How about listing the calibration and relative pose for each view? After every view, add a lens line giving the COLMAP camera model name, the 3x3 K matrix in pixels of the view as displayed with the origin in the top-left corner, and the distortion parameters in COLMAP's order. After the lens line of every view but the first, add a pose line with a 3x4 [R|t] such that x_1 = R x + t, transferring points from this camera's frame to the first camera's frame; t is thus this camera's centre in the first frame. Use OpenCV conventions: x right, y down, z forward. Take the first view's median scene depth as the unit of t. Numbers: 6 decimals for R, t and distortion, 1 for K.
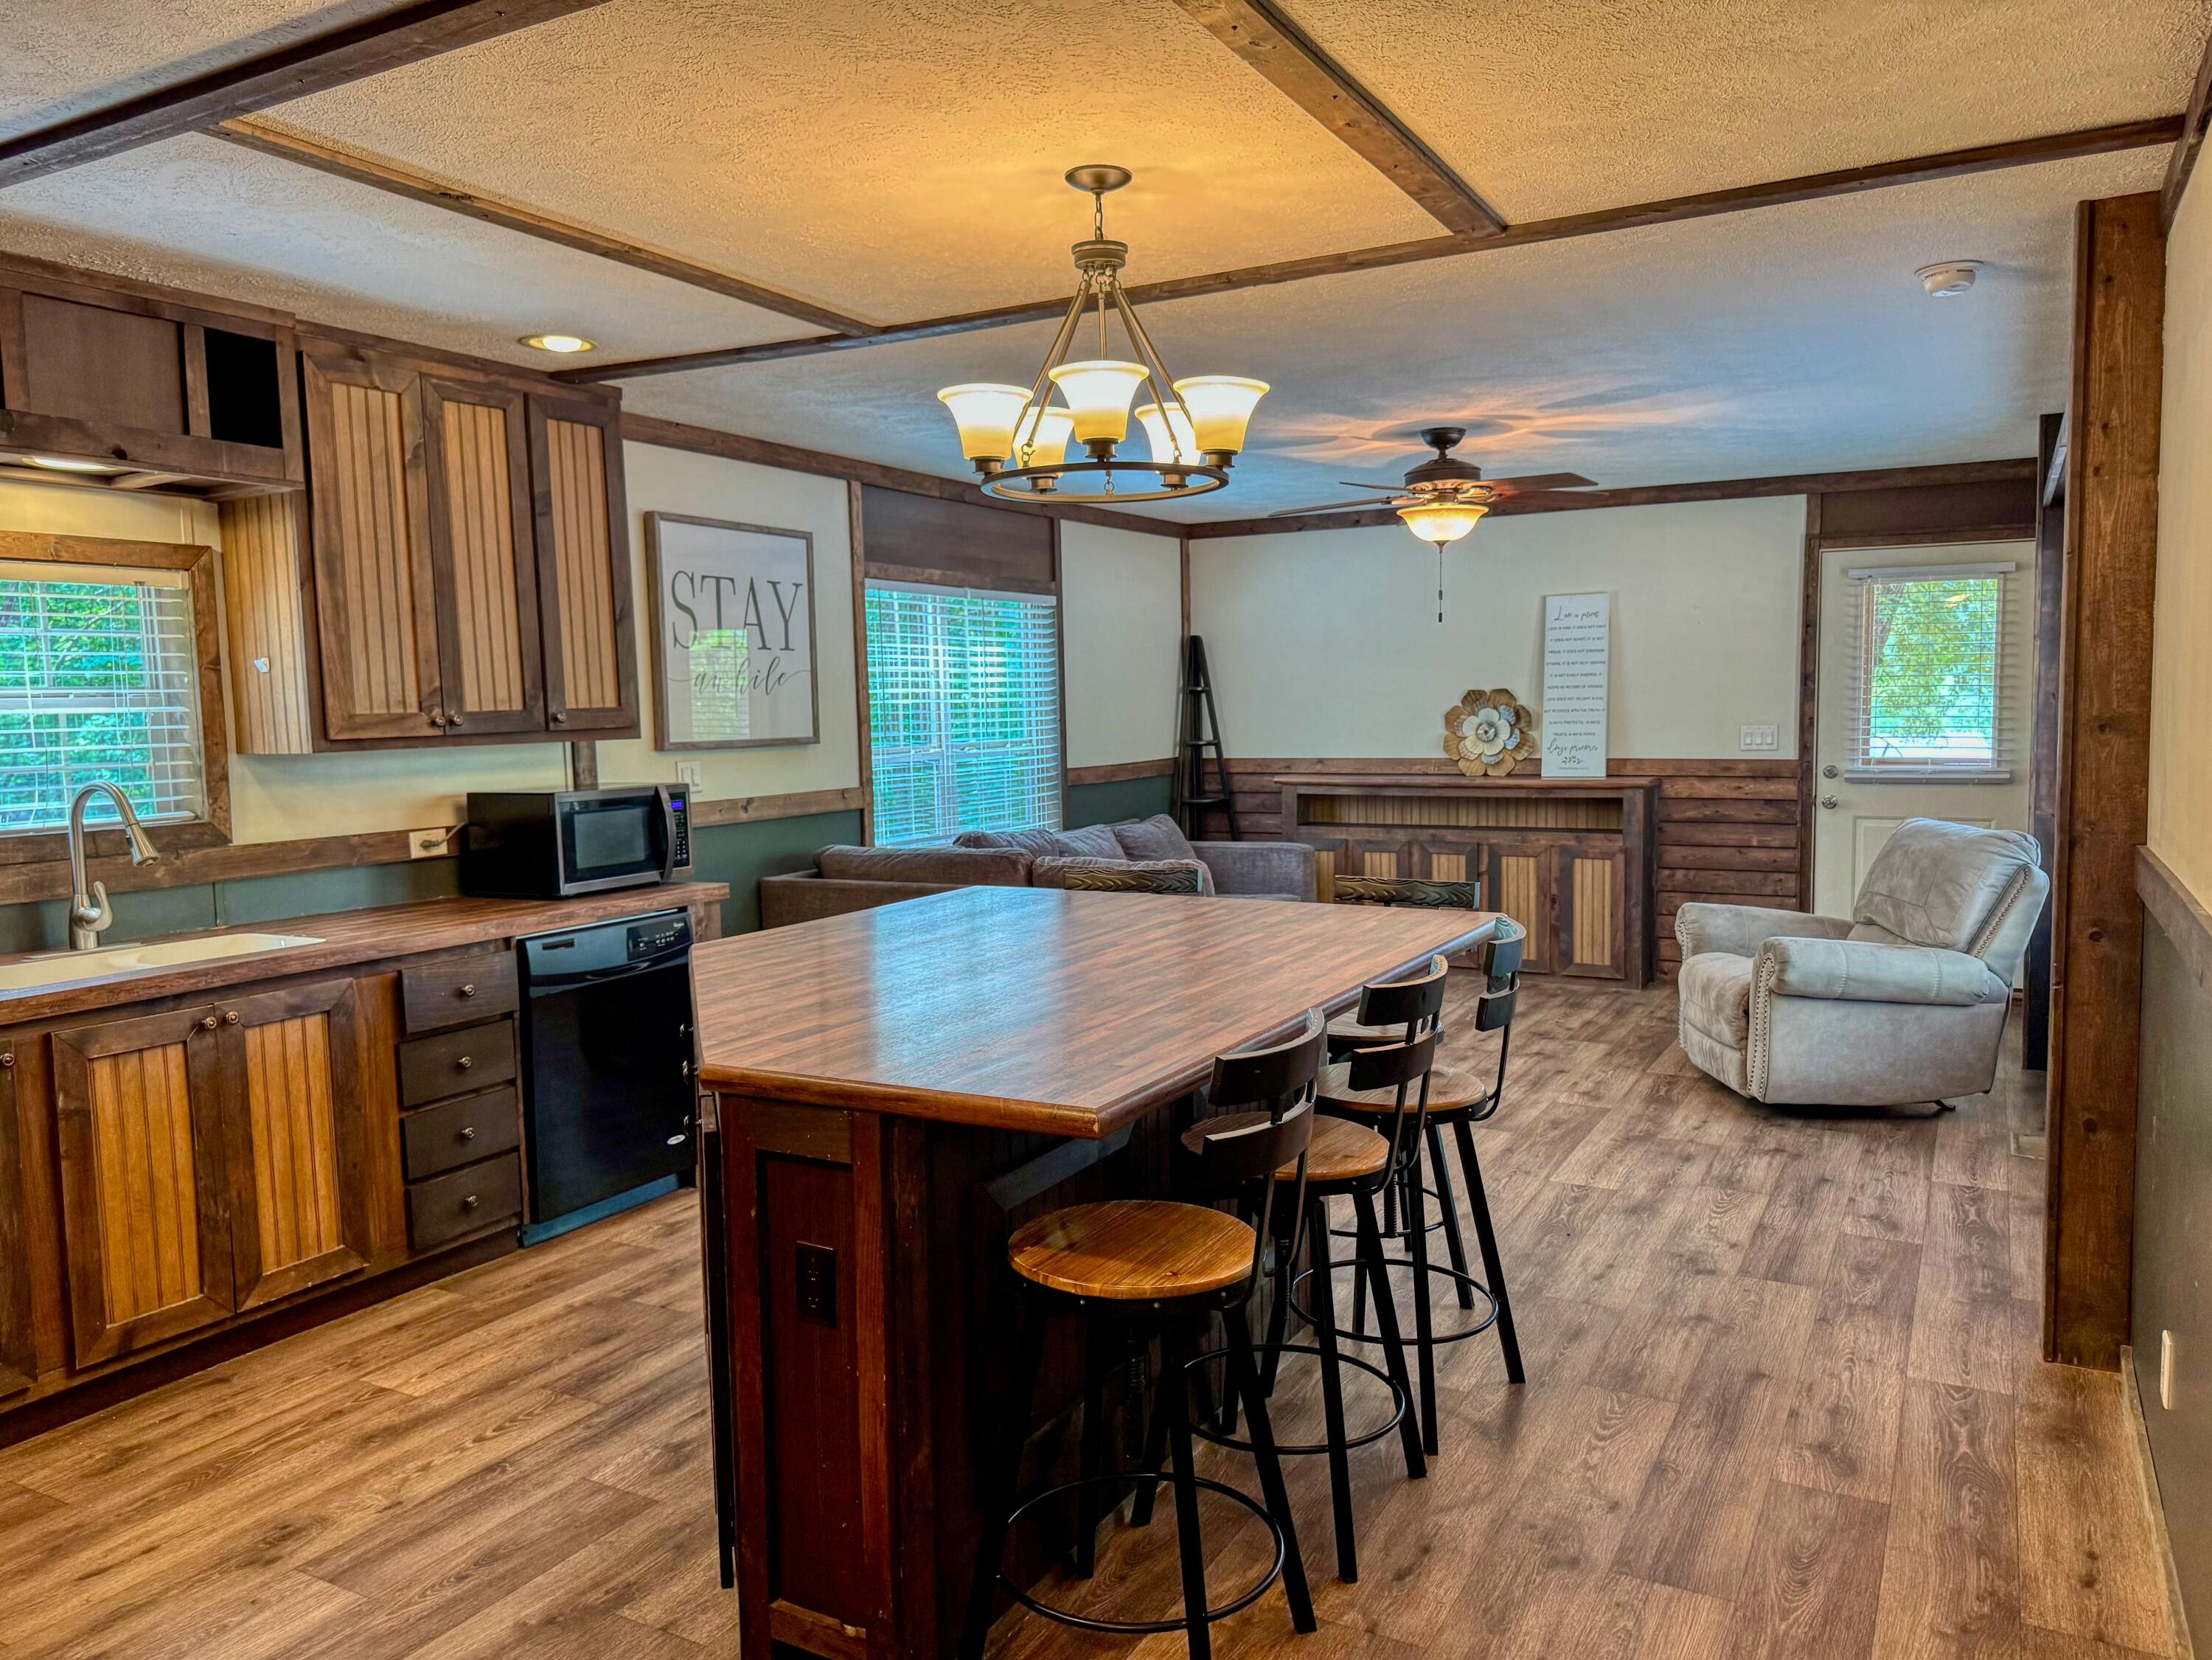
lens RADIAL K [[1568.5, 0, 1101.7], [0, 1568.5, 828.6], [0, 0, 1]] dist [0.067714, -0.086304]
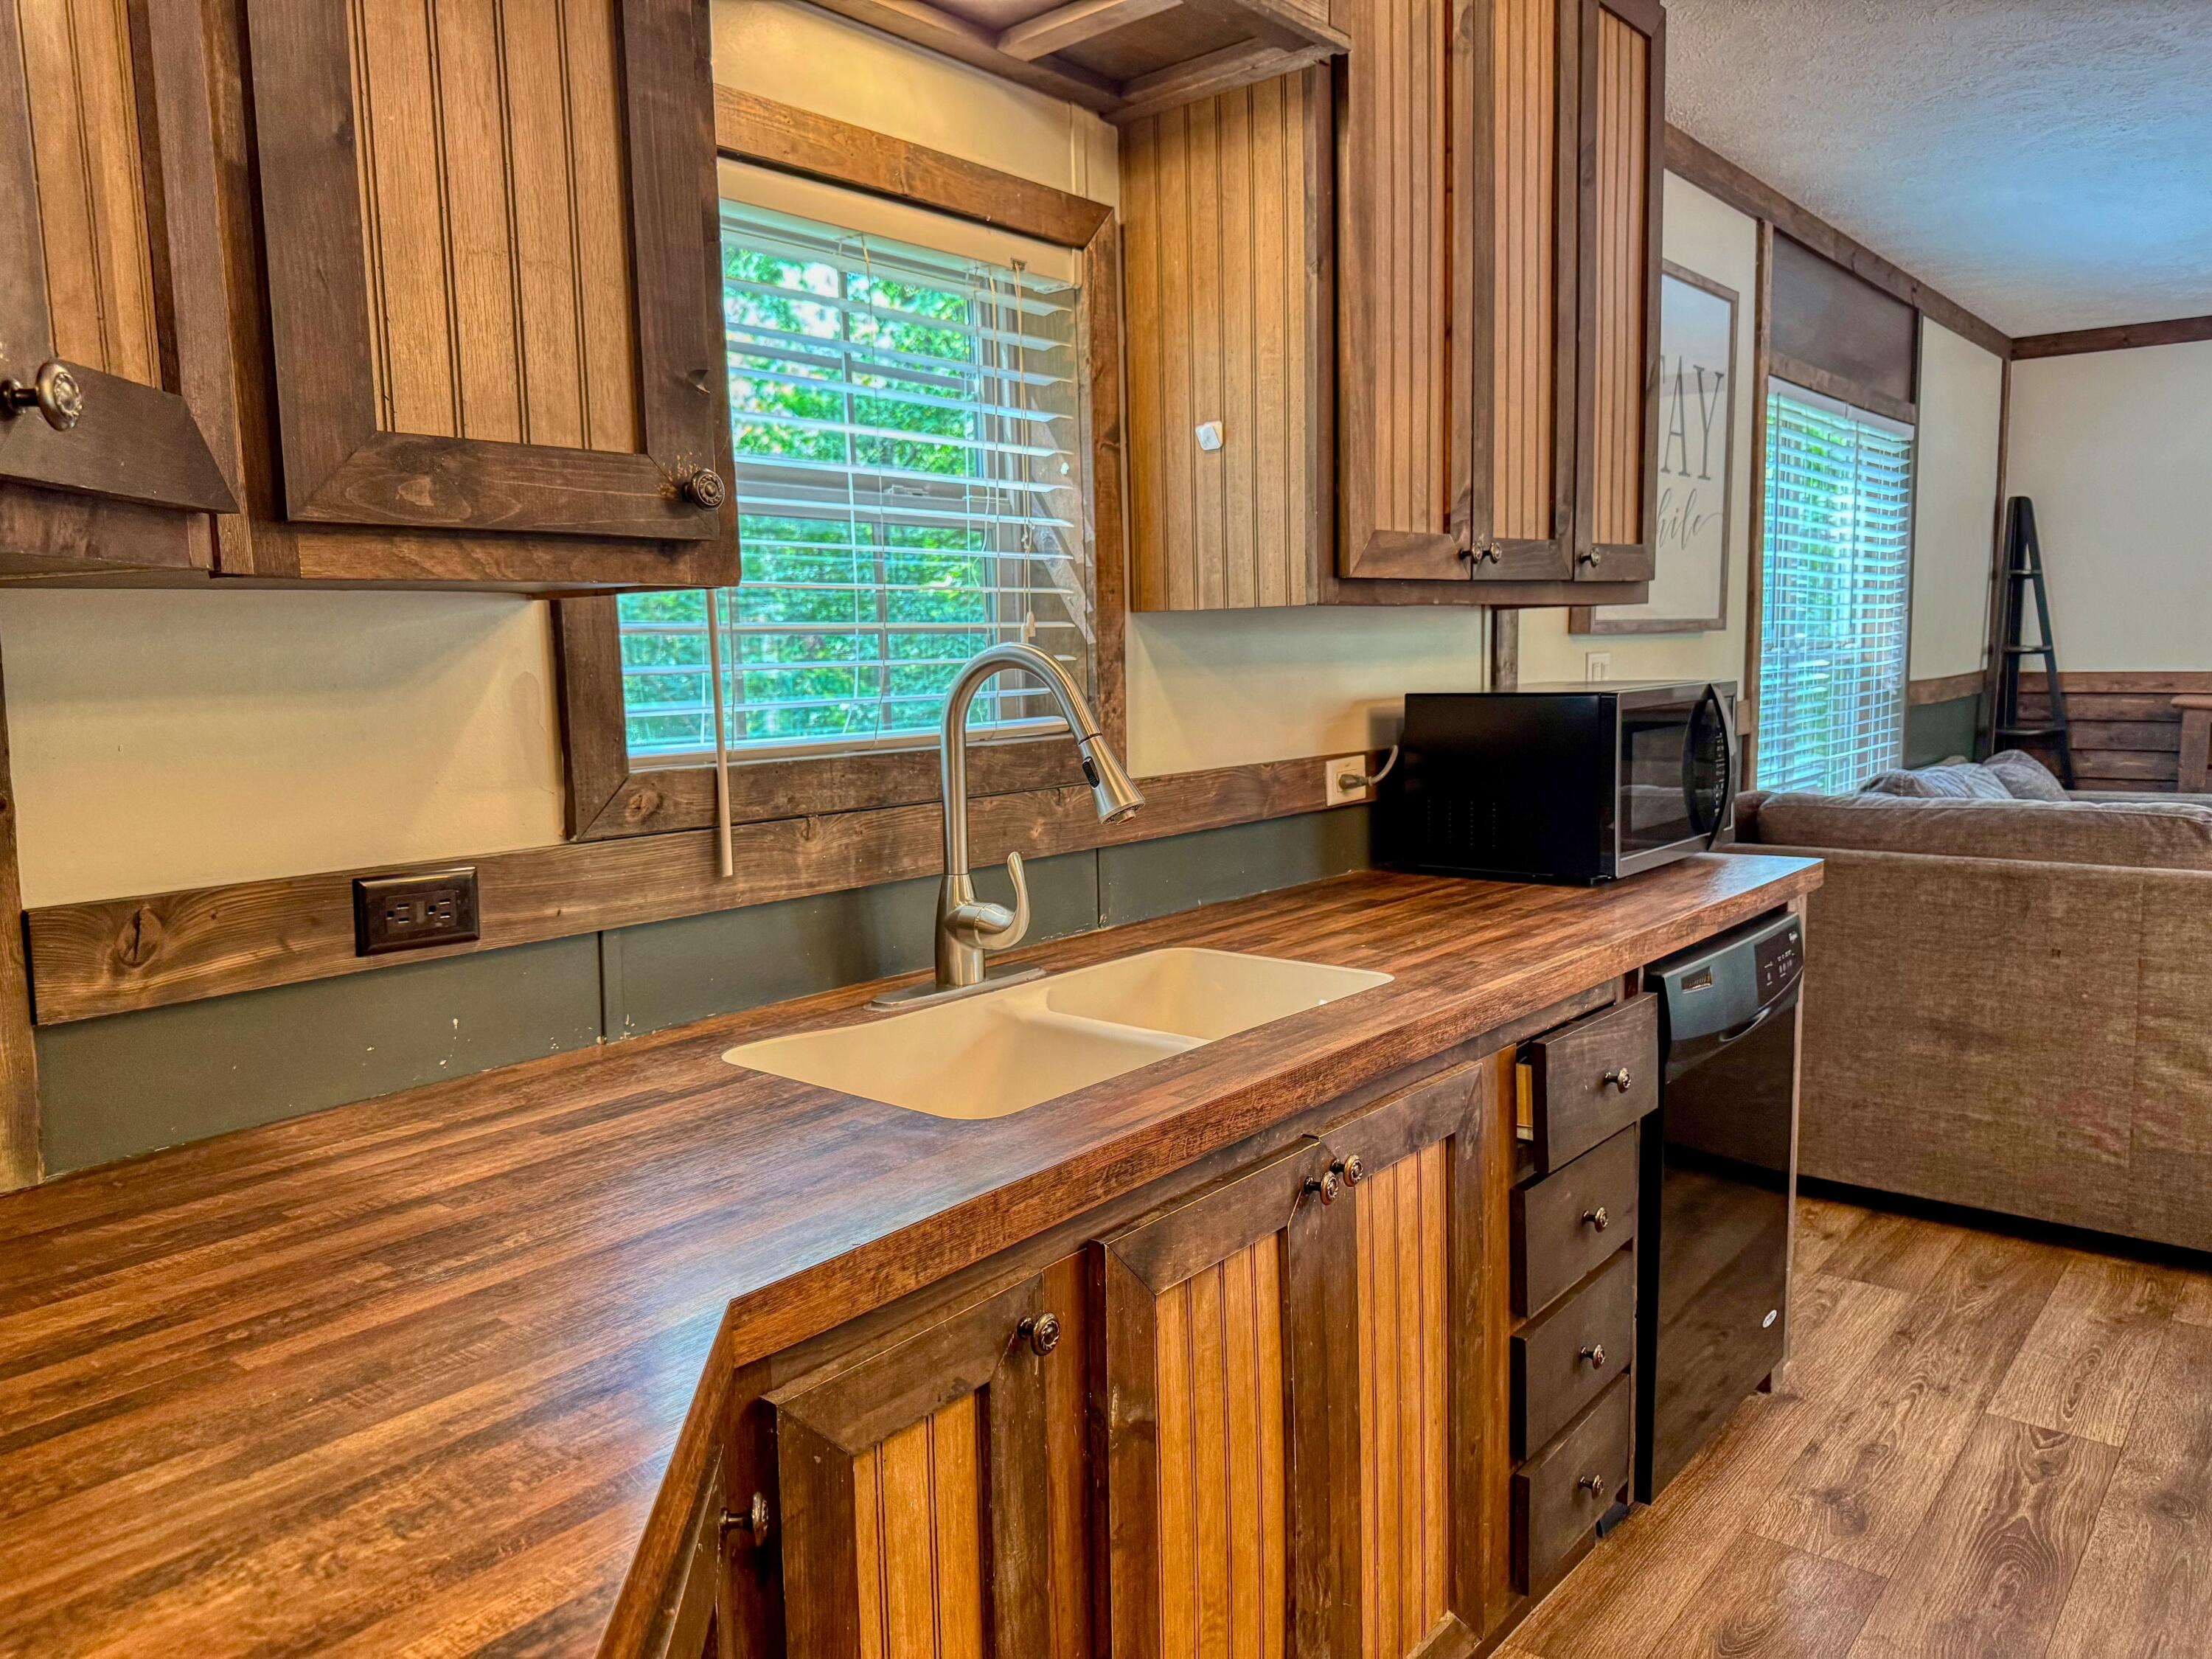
lens RADIAL K [[1568.4, 0, 1121.3], [0, 1568.4, 834.4], [0, 0, 1]] dist [0.067714, -0.086304]
pose [[0.984550, 0.024495, -0.173383, -0.460822], [-0.016680, 0.998784, 0.046388, 0.004458], [0.174308, -0.042779, 0.983761, 0.477514]]
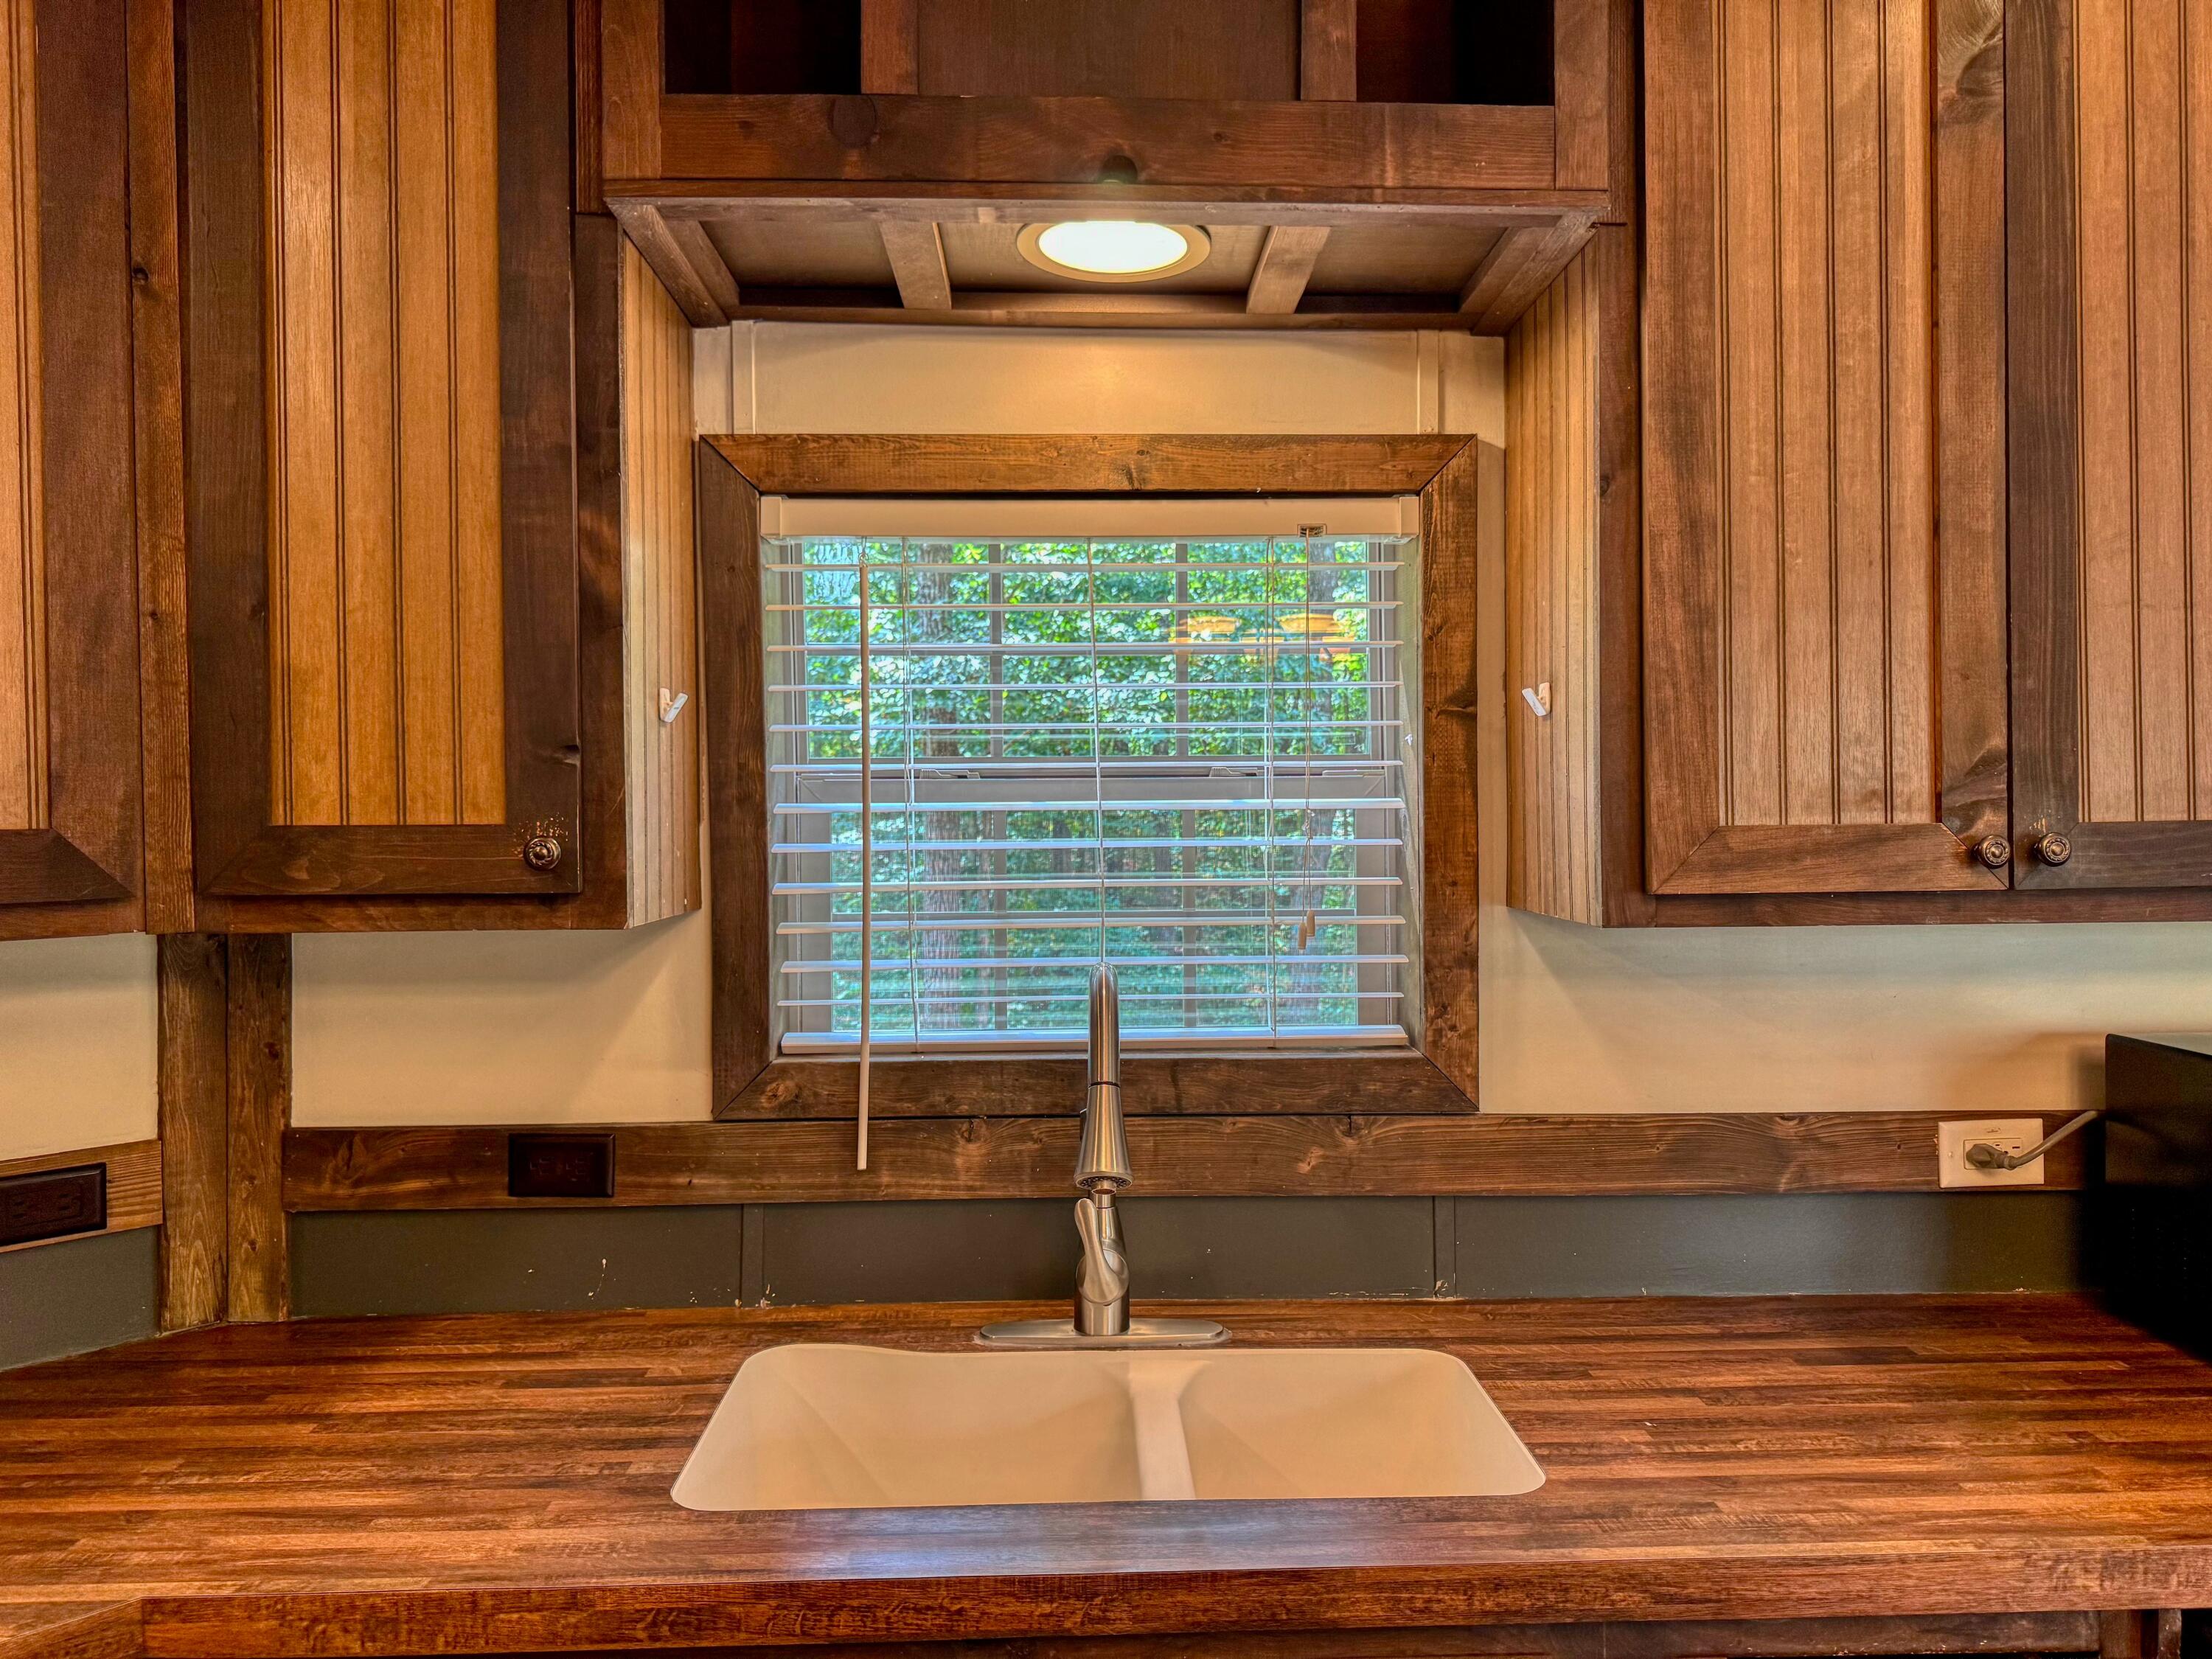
lens RADIAL K [[1568.4, 0, 1103.4], [0, 1568.4, 815.4], [0, 0, 1]] dist [0.067714, -0.086304]
pose [[0.519635, 0.030294, -0.853851, -0.236902], [-0.074320, 0.997186, -0.009851, -0.060199], [0.851150, 0.068577, 0.520424, 0.689342]]
